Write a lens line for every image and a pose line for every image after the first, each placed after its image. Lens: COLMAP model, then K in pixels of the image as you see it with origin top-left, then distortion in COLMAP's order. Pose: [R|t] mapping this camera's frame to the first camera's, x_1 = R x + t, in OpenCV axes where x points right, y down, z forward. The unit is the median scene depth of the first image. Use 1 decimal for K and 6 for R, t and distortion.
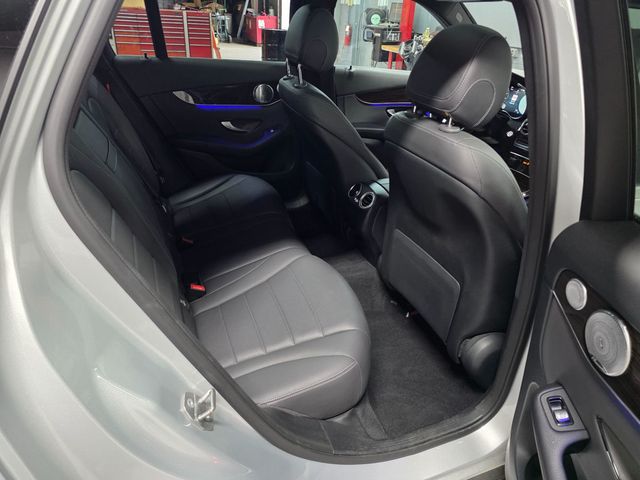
lens RADIAL K [[419.9, 0, 314.9], [0, 419.9, 253.3], [0, 0, 1]] dist [0.066491, -0.070790]
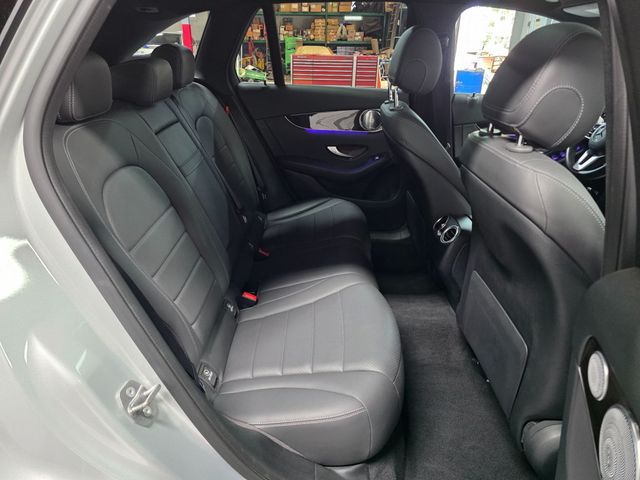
lens RADIAL K [[419.9, 0, 314.9], [0, 419.9, 253.3], [0, 0, 1]] dist [0.066491, -0.070790]
pose [[0.922570, 0.133867, -0.361863, 0.210485], [-0.166451, 0.984206, -0.060271, 0.013402], [0.348079, 0.115837, 0.930281, 0.100166]]
